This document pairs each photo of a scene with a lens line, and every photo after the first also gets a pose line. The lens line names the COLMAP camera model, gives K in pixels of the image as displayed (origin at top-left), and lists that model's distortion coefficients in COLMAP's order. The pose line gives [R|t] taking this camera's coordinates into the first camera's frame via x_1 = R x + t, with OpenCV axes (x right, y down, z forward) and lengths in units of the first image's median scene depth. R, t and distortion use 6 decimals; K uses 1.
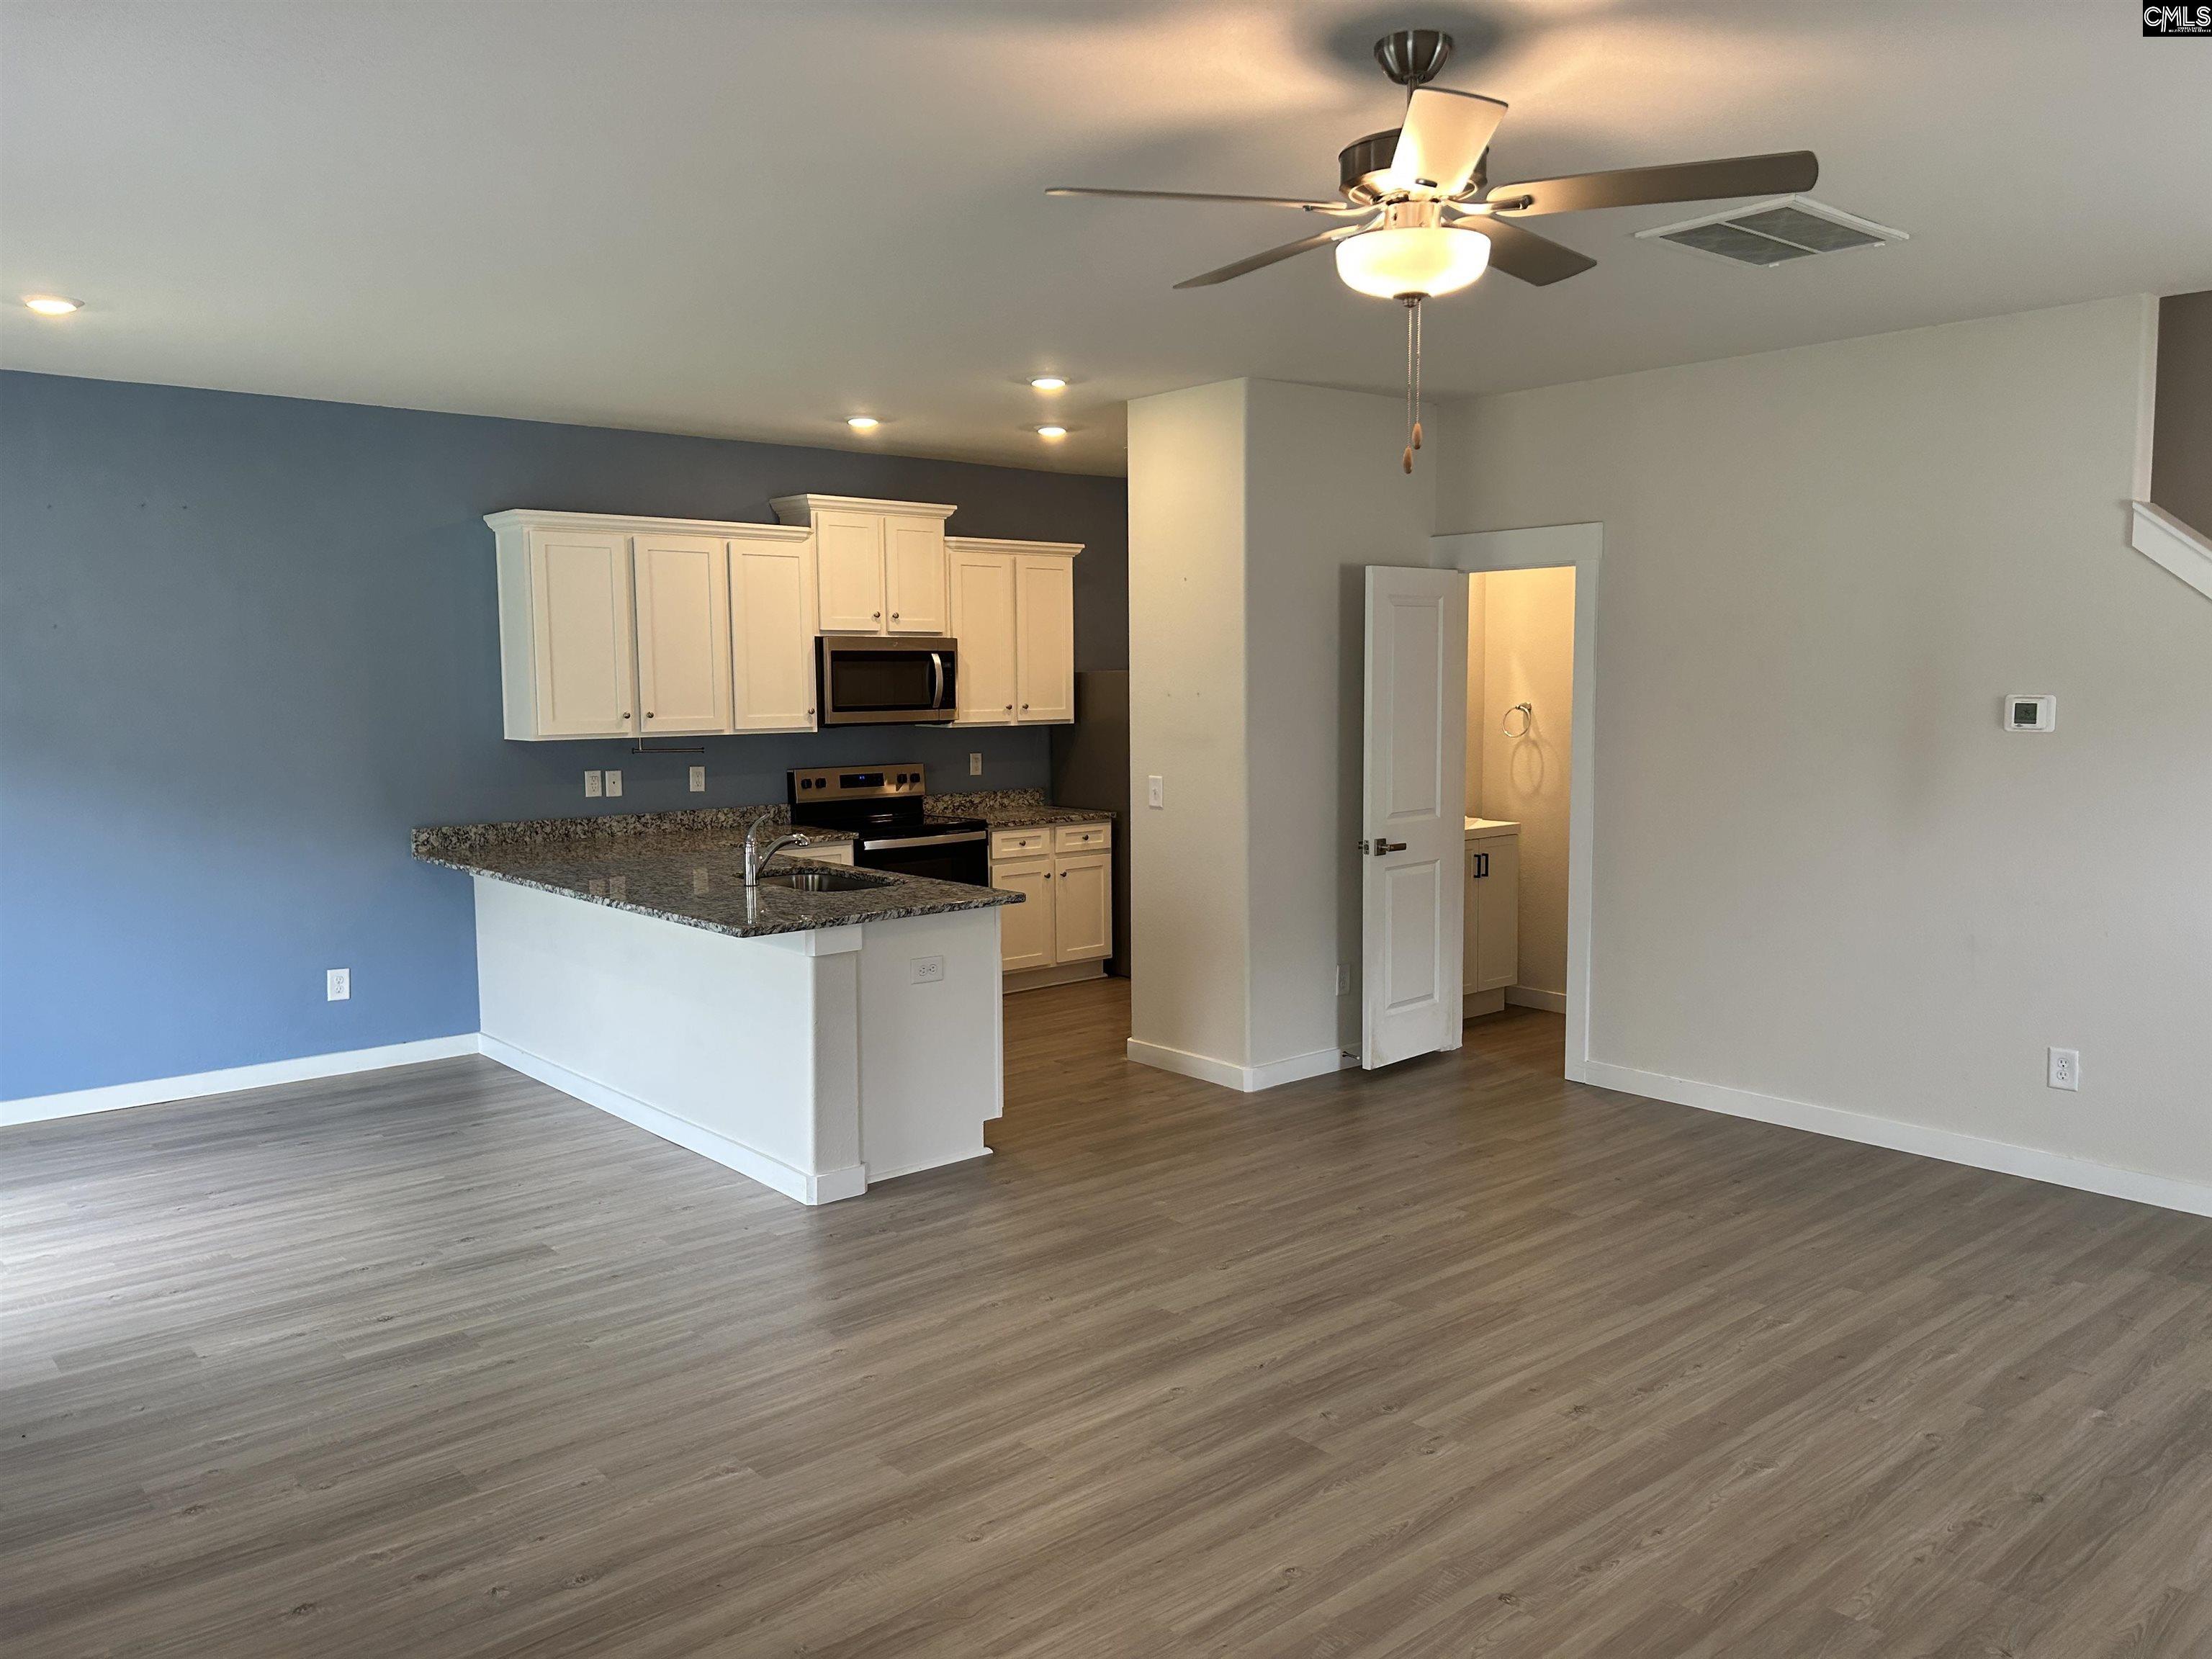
lens RADIAL K [[1662.2, 0, 1104.0], [0, 1662.2, 822.2], [0, 0, 1]] dist [0.075267, -0.011081]
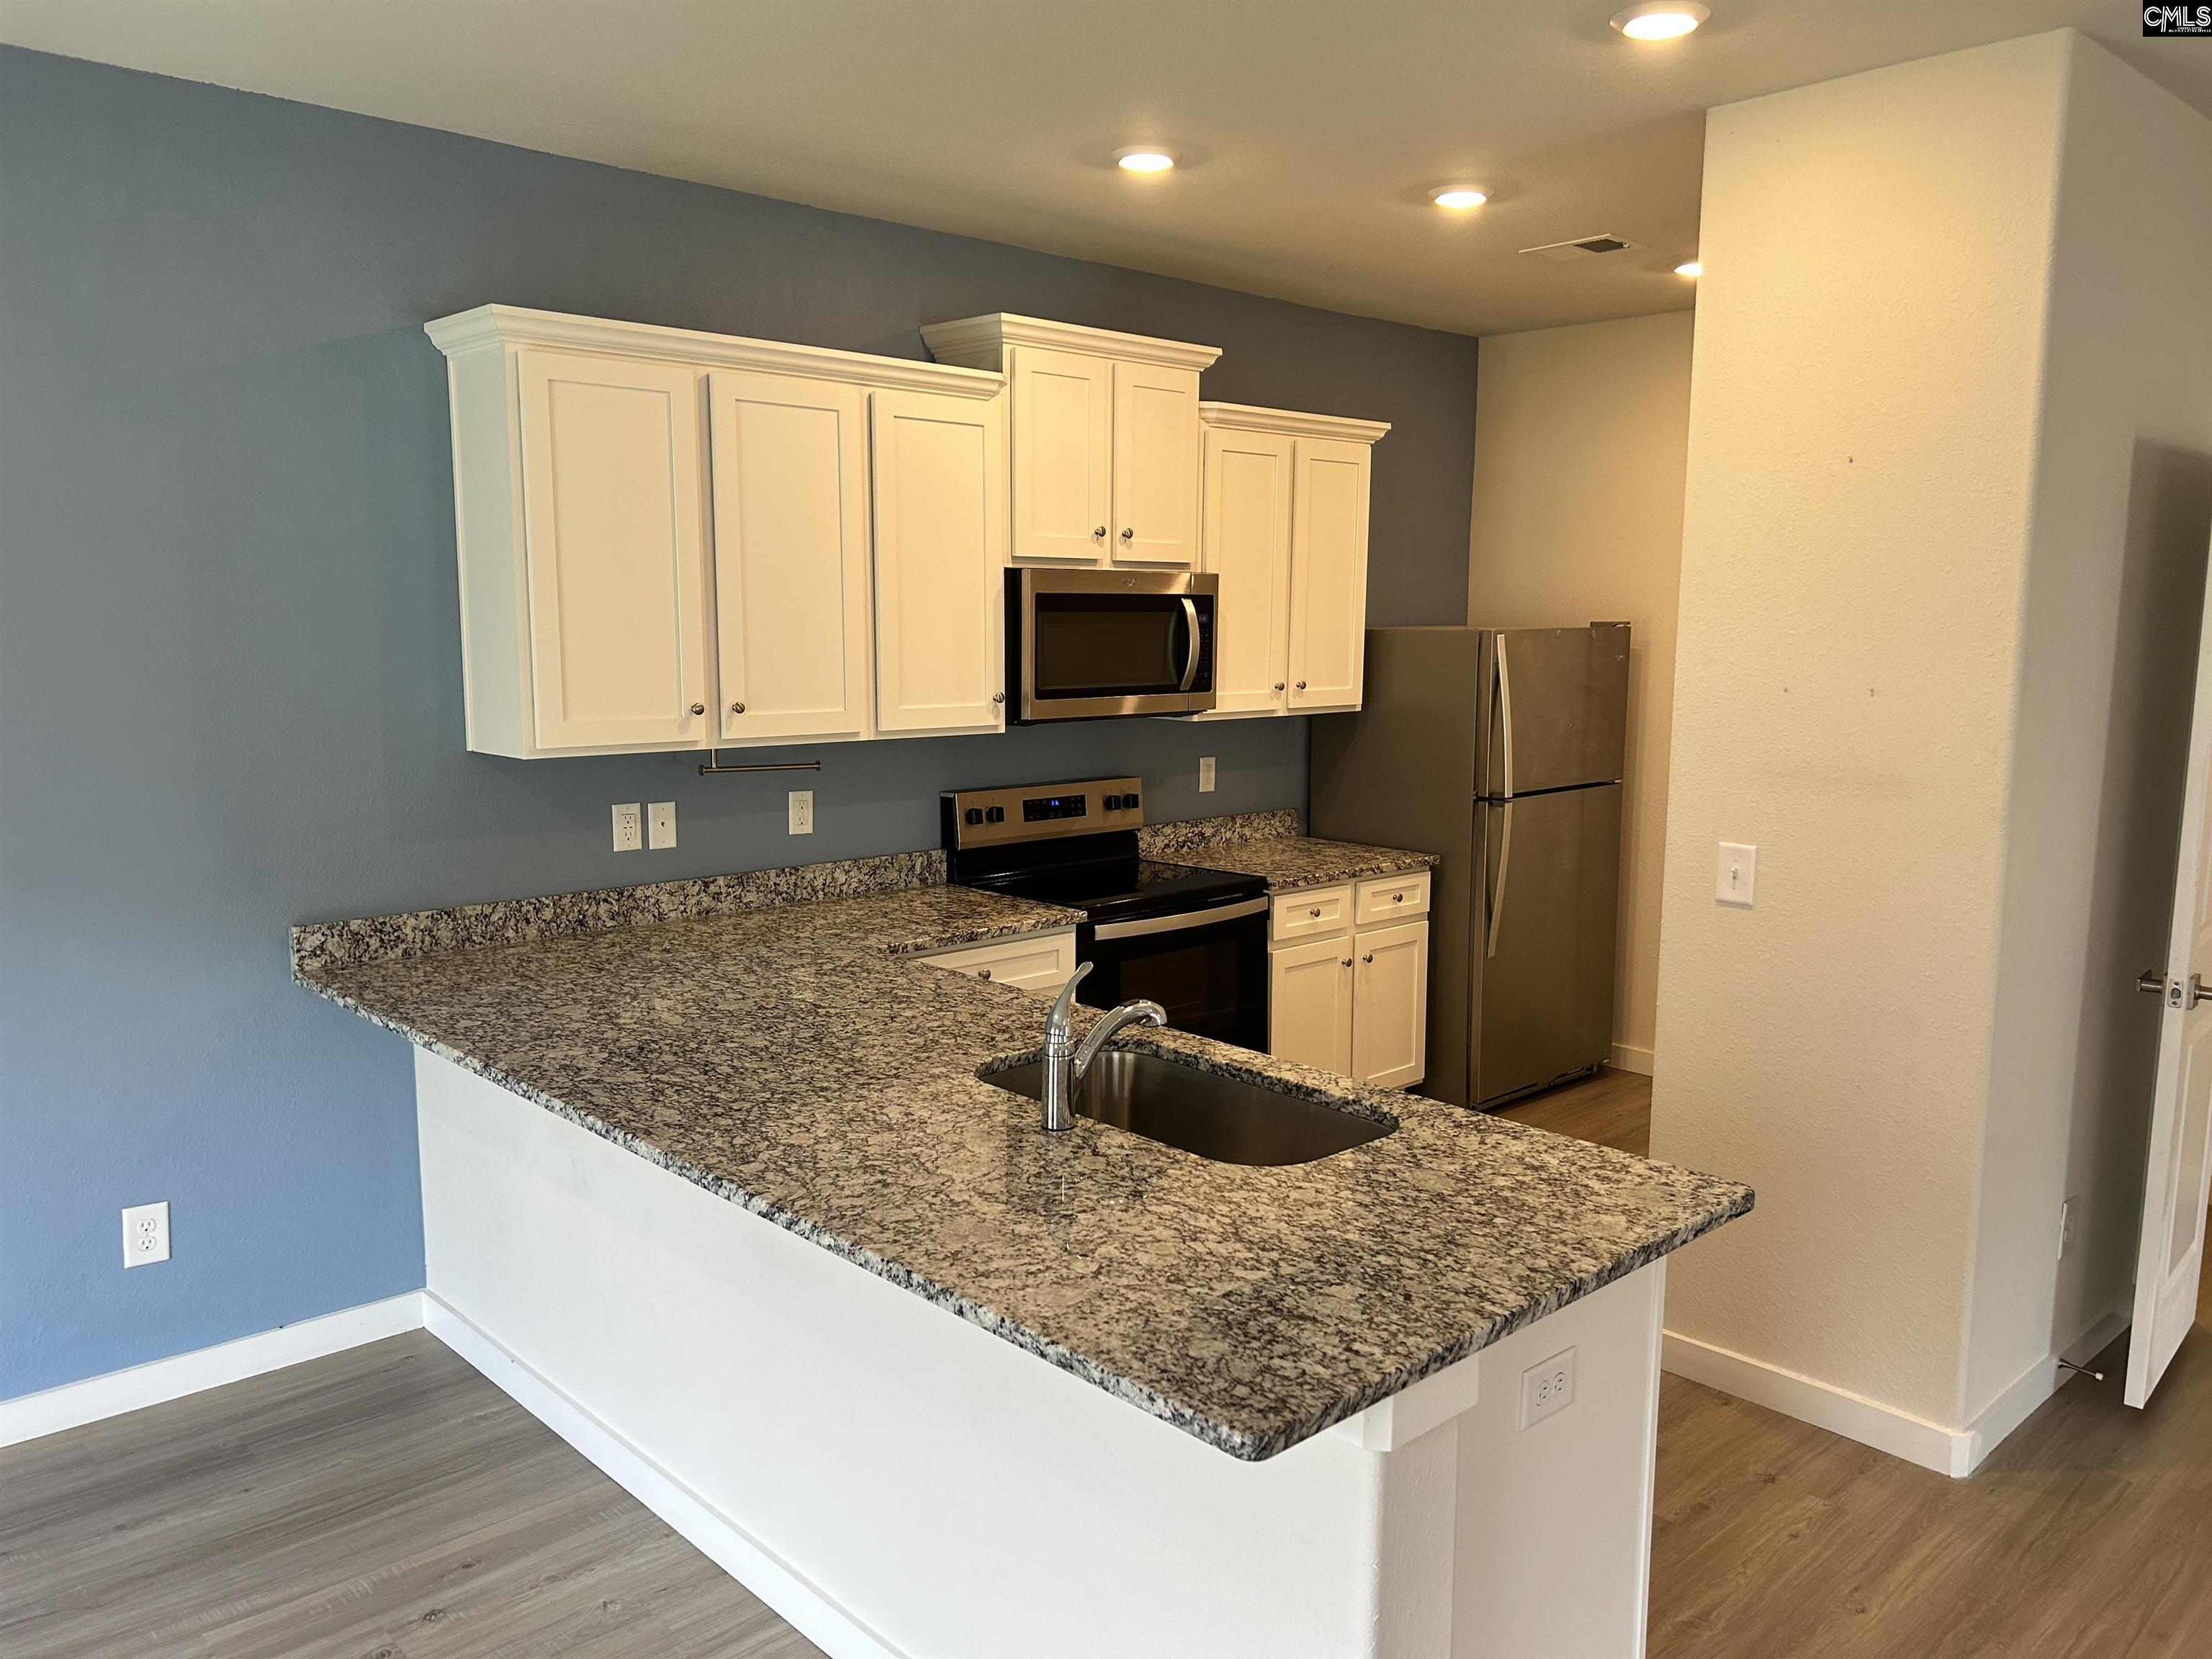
lens RADIAL K [[1662.2, 0, 1105.2], [0, 1662.2, 845.2], [0, 0, 1]] dist [0.075267, -0.011081]
pose [[0.998872, 0.007790, 0.046844, -0.165360], [-0.010161, 0.998667, 0.050596, -0.044988], [-0.046388, -0.051015, 0.997620, 0.419354]]
